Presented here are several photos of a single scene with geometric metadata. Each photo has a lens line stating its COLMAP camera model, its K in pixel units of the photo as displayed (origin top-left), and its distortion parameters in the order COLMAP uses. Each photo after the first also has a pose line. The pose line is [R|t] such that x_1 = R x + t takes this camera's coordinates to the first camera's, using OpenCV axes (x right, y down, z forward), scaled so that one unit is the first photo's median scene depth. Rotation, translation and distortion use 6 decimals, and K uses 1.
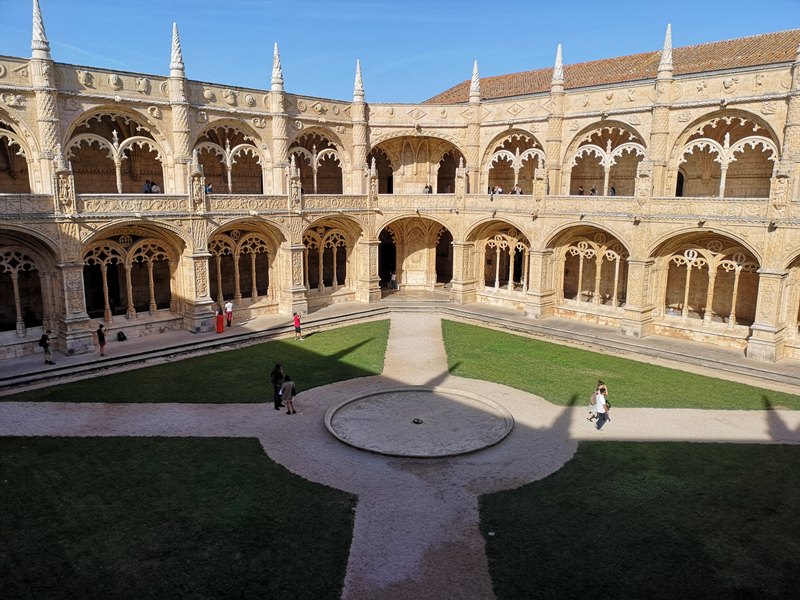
lens RADIAL K [[617.6, 0, 399.8], [0, 617.6, 299.5], [0, 0, 1]] dist [0.068581, -0.061501]
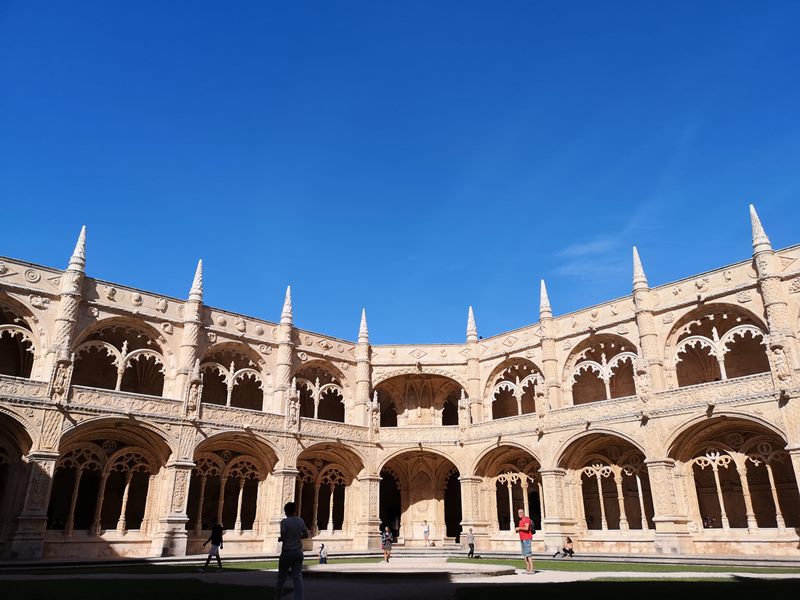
lens RADIAL K [[617.6, 0, 399.8], [0, 617.6, 299.5], [0, 0, 1]] dist [0.068581, -0.061501]
pose [[0.998965, -0.023701, -0.038835, 0.043982], [-0.000420, 0.848751, -0.528793, 0.196972], [0.045494, 0.528262, 0.847862, 0.074128]]
